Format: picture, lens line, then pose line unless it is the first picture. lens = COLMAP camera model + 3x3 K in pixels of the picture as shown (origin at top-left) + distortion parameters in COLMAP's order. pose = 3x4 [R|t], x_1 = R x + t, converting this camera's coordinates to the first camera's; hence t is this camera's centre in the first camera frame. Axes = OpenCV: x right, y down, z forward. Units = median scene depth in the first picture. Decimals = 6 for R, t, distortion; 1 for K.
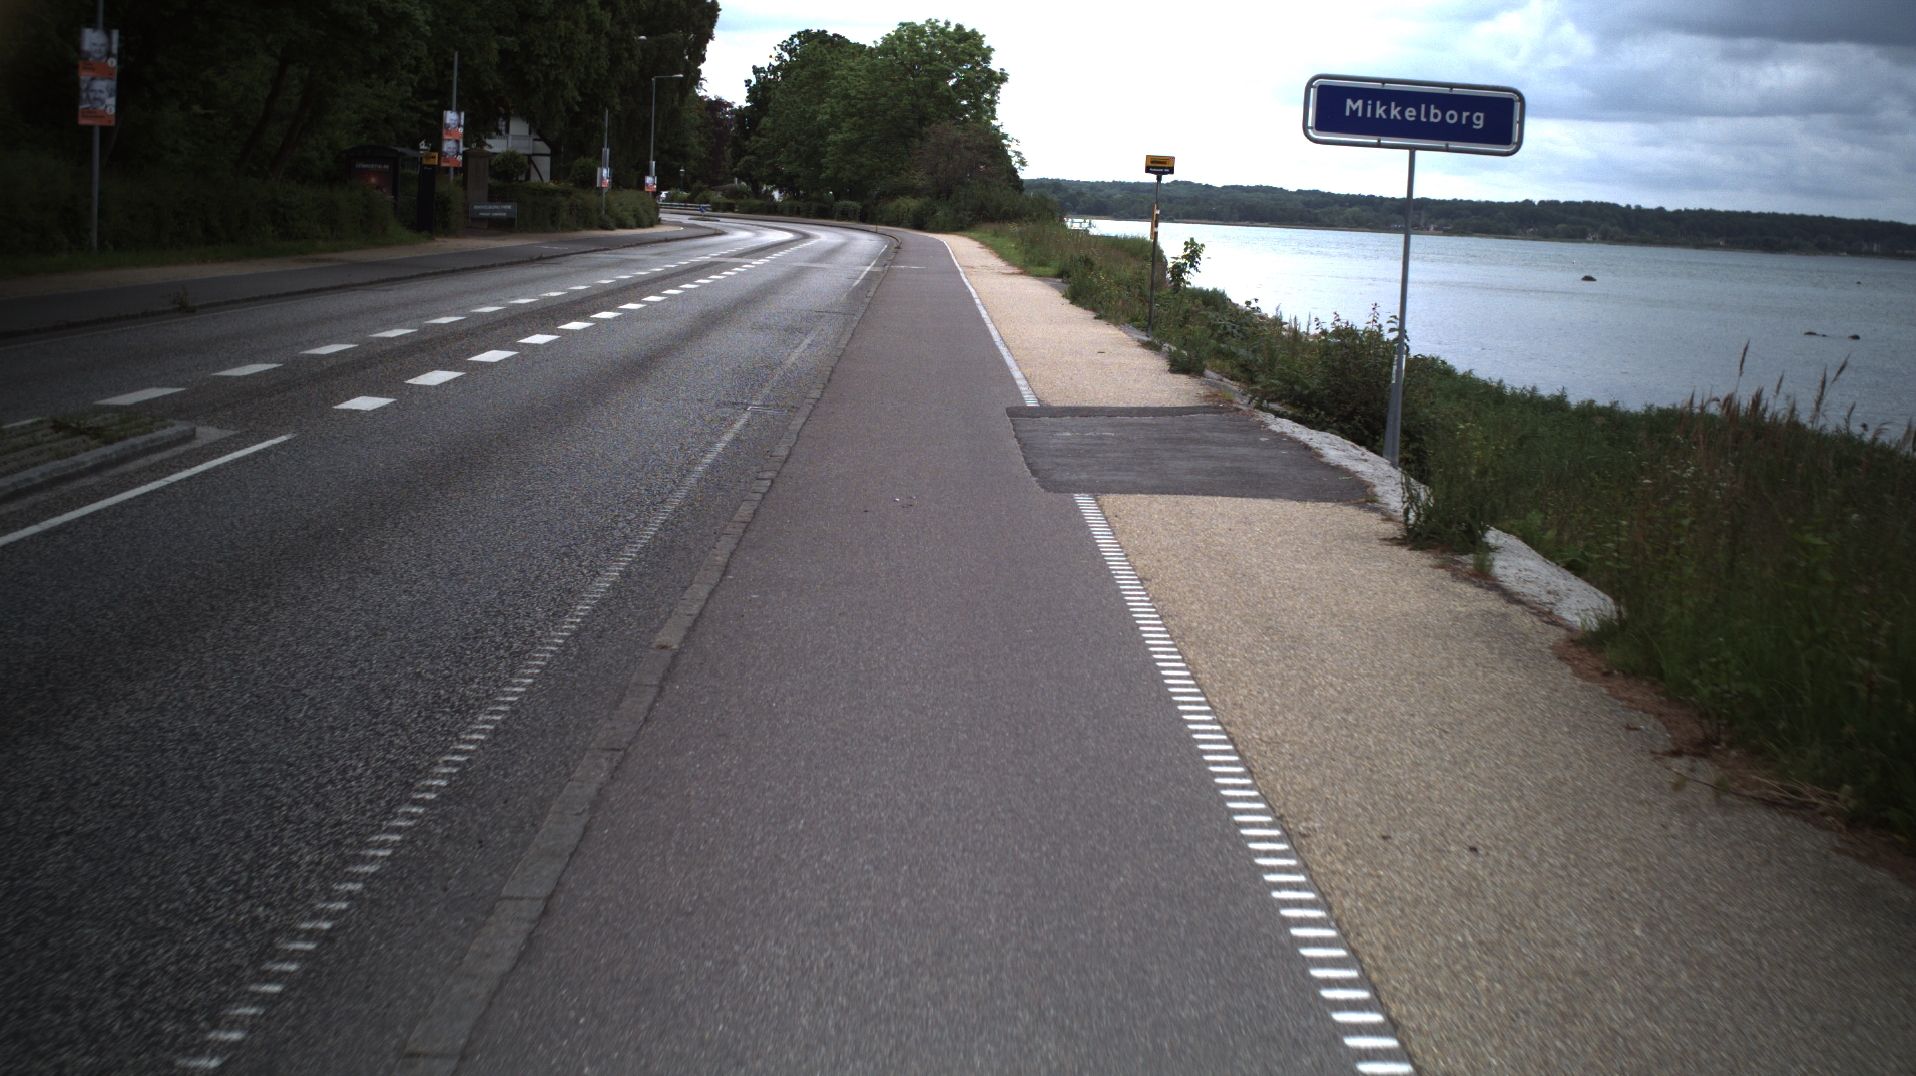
lens RADIAL K [[3359.5, 0, 963.1], [0, 3359.5, 538.5], [0, 0, 1]] dist [-0.276424, 0.000000]
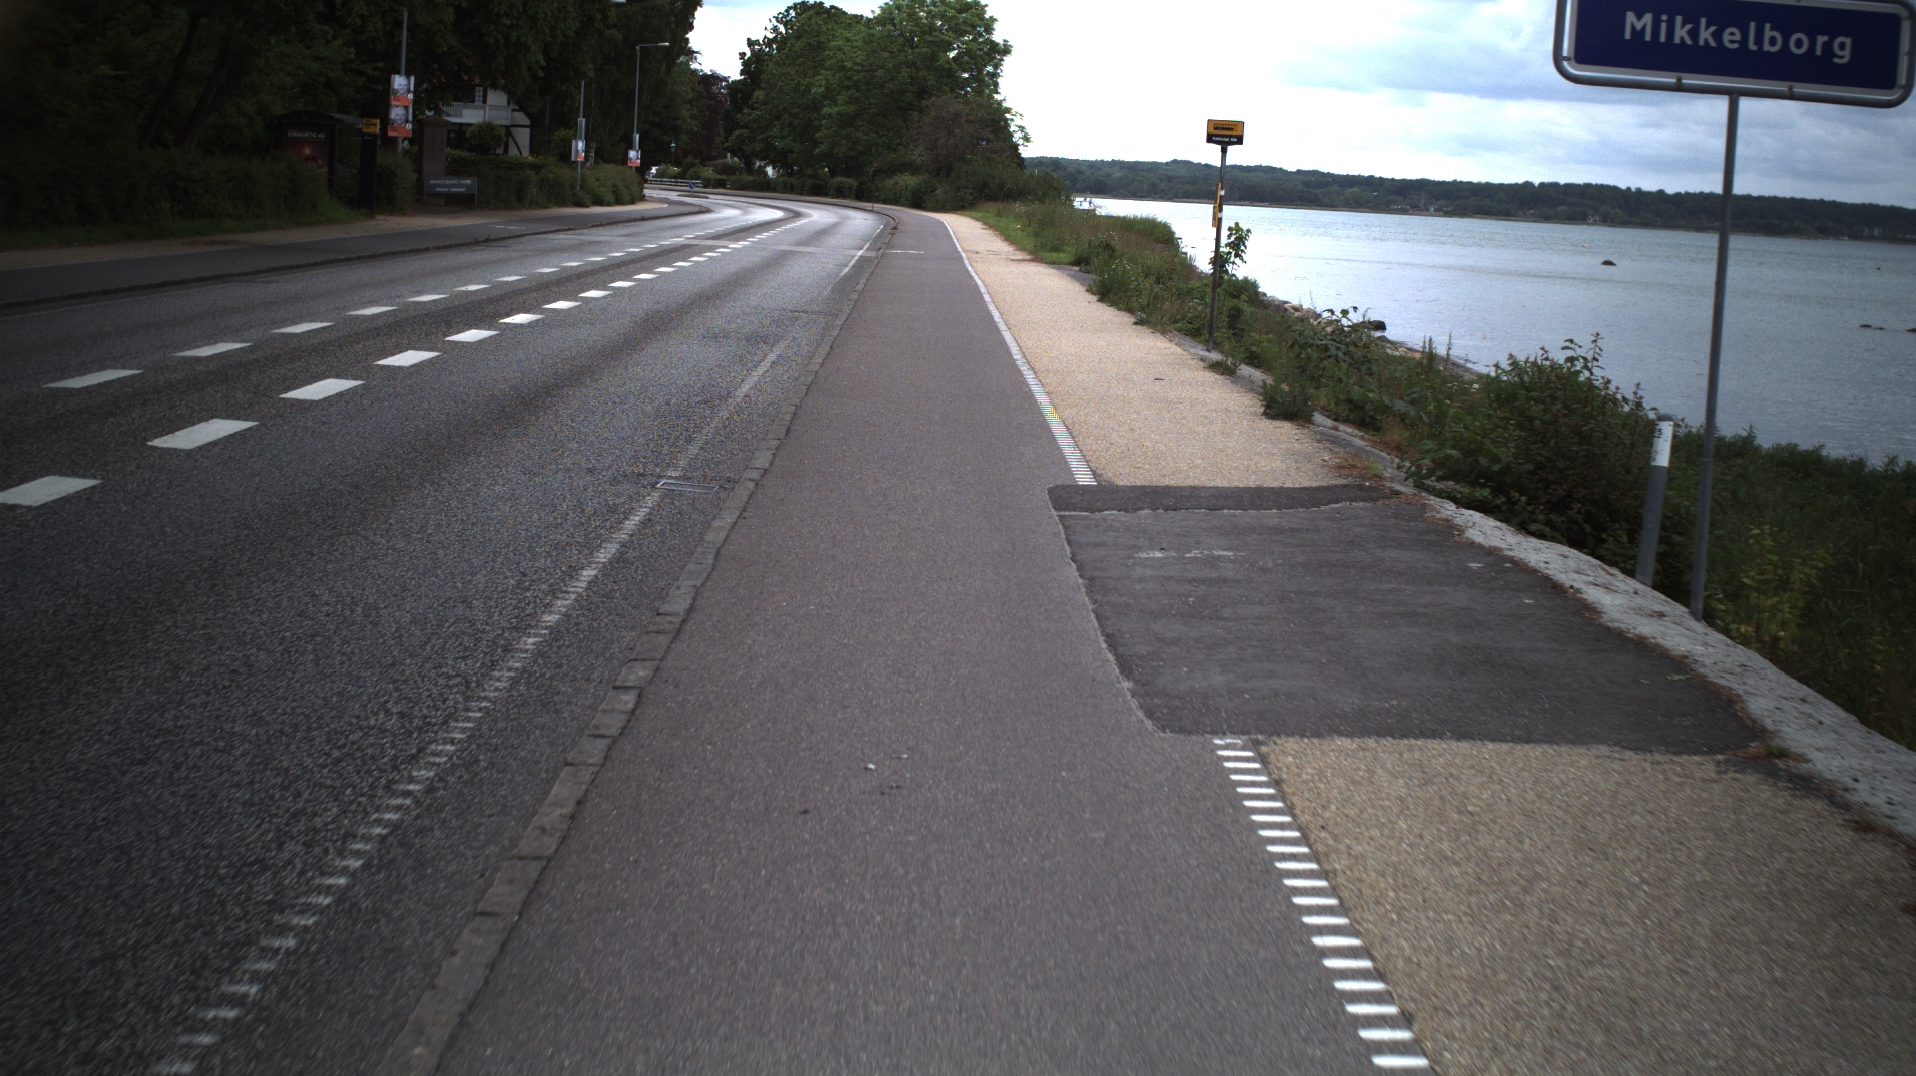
lens RADIAL K [[3359.5, 0, 974.5], [0, 3359.5, 533.6], [0, 0, 1]] dist [-0.276424, 0.000000]
pose [[0.999969, 0.006477, 0.004502, -0.001946], [-0.006500, 0.999966, 0.005096, -0.014334], [-0.004469, -0.005125, 0.999977, 0.145789]]
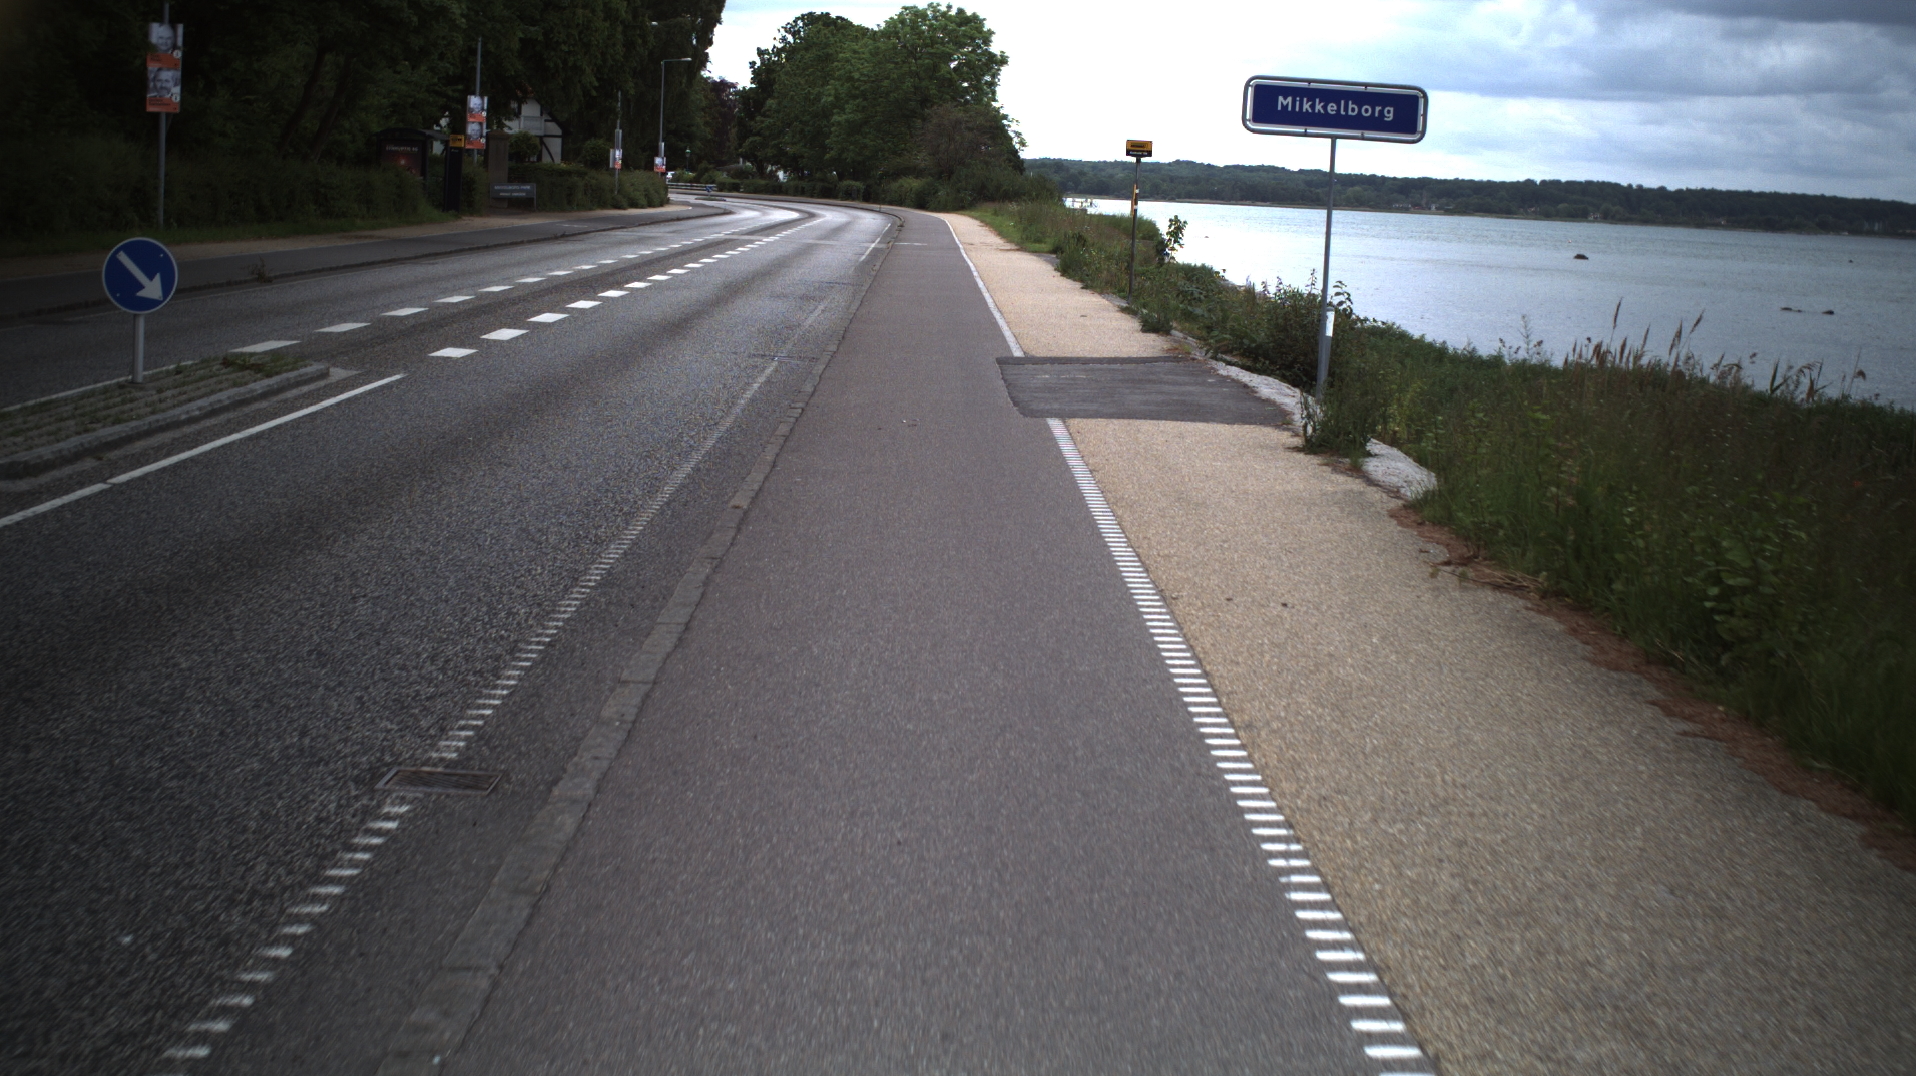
lens RADIAL K [[3359.5, 0, 962.6], [0, 3359.5, 539.2], [0, 0, 1]] dist [-0.276424, 0.000000]
pose [[0.999999, -0.000930, -0.000904, 0.000924], [0.000935, 0.999980, 0.006225, 0.007190], [0.000898, -0.006226, 0.999980, -0.072630]]
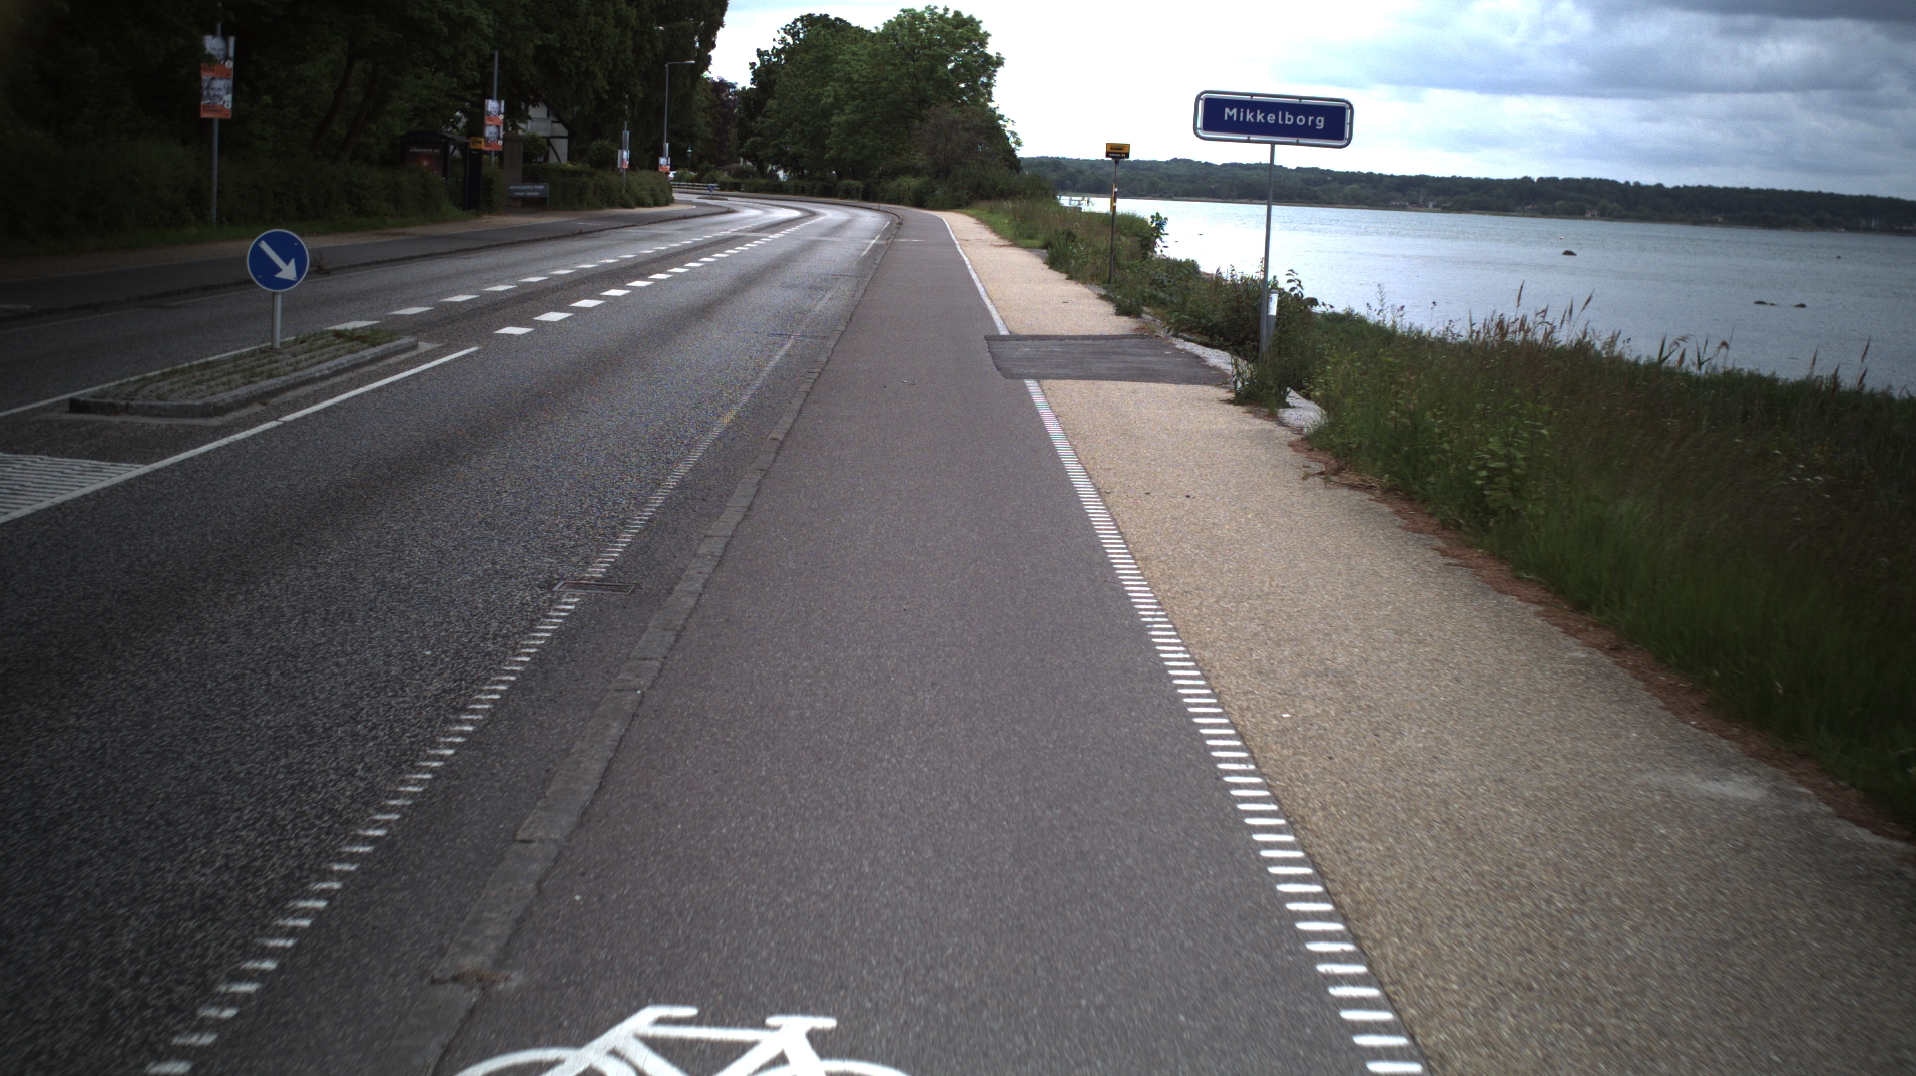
lens RADIAL K [[3359.5, 0, 937.3], [0, 3359.5, 541.1], [0, 0, 1]] dist [-0.276424, 0.000000]
pose [[0.999963, -0.002884, -0.008059, 0.001931], [0.002942, 0.999970, 0.007167, 0.014224], [0.008038, -0.007191, 0.999942, -0.145294]]
